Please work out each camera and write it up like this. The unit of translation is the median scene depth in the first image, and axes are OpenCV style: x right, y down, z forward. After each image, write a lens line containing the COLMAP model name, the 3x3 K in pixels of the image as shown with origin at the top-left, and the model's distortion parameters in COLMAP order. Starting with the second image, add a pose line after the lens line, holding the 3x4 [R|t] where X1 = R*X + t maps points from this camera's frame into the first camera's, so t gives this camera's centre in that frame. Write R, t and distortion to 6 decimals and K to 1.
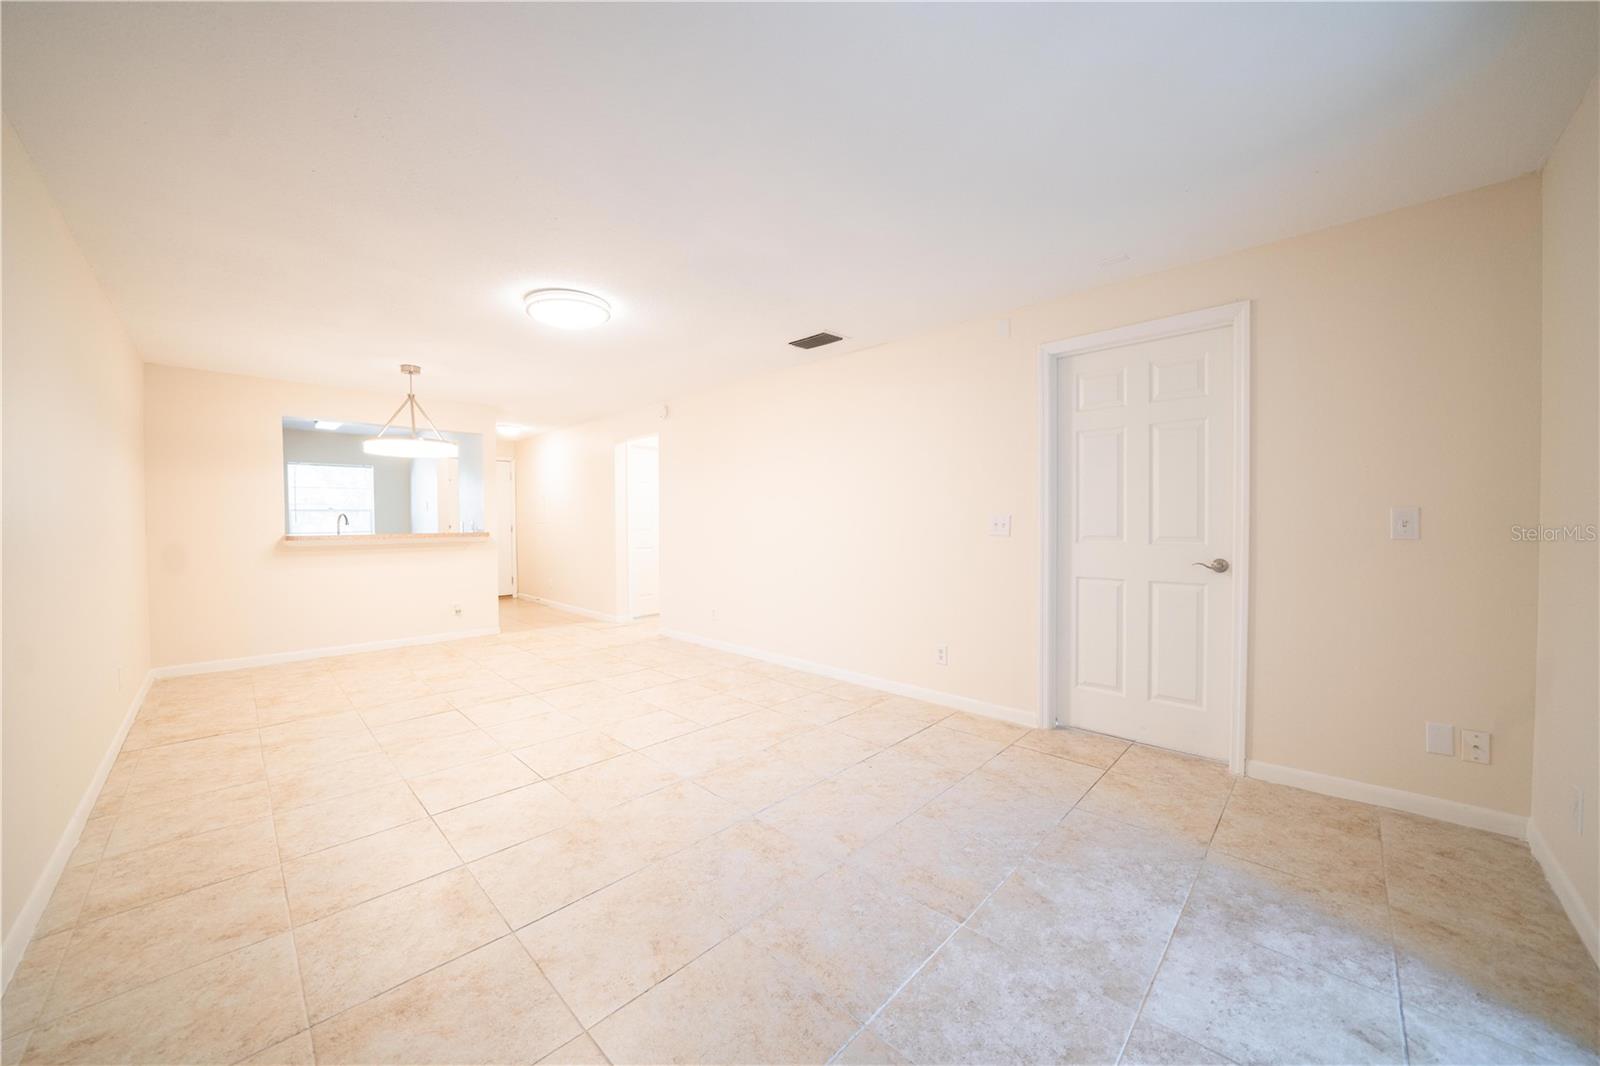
lens RADIAL K [[581.5, 0, 796.5], [0, 581.5, 503.6], [0, 0, 1]] dist [-0.000423, -0.000160]
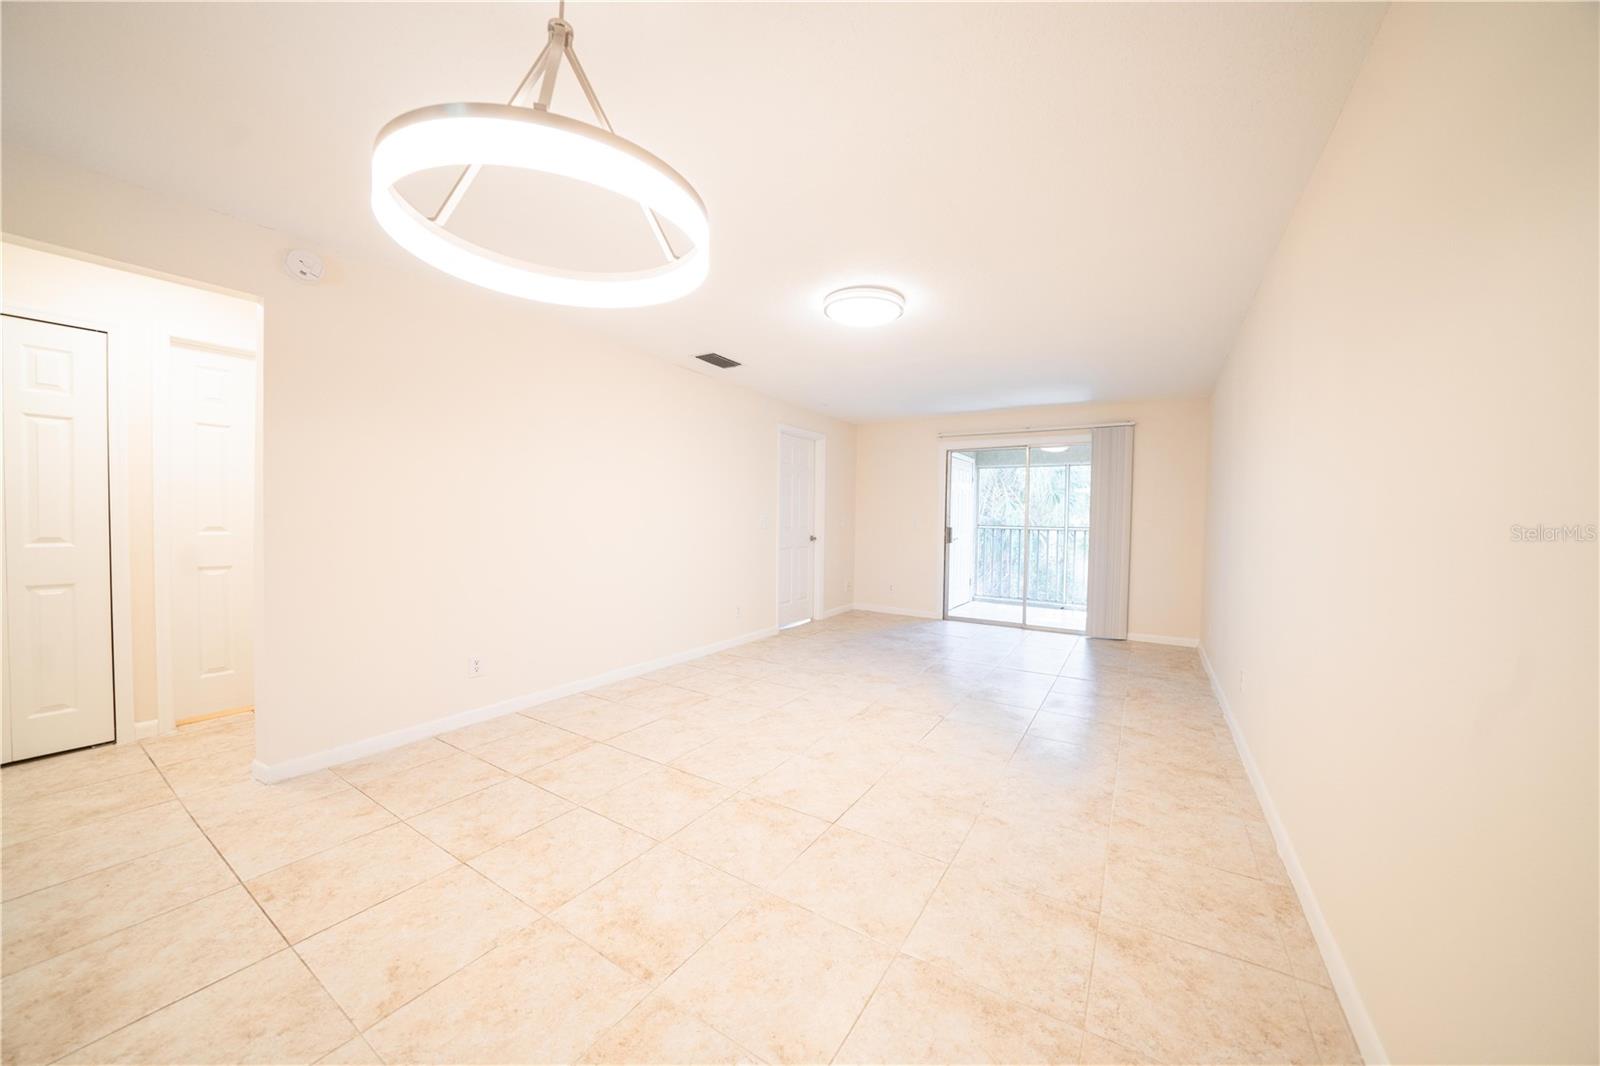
lens RADIAL K [[542.8, 0, 802.5], [0, 542.8, 542.1], [0, 0, 1]] dist [-0.022383, 0.000055]
pose [[-0.226098, -0.033221, 0.973538, -1.351585], [-0.036891, 0.998993, 0.025522, 0.055850], [-0.973406, -0.030144, -0.227096, 1.413212]]
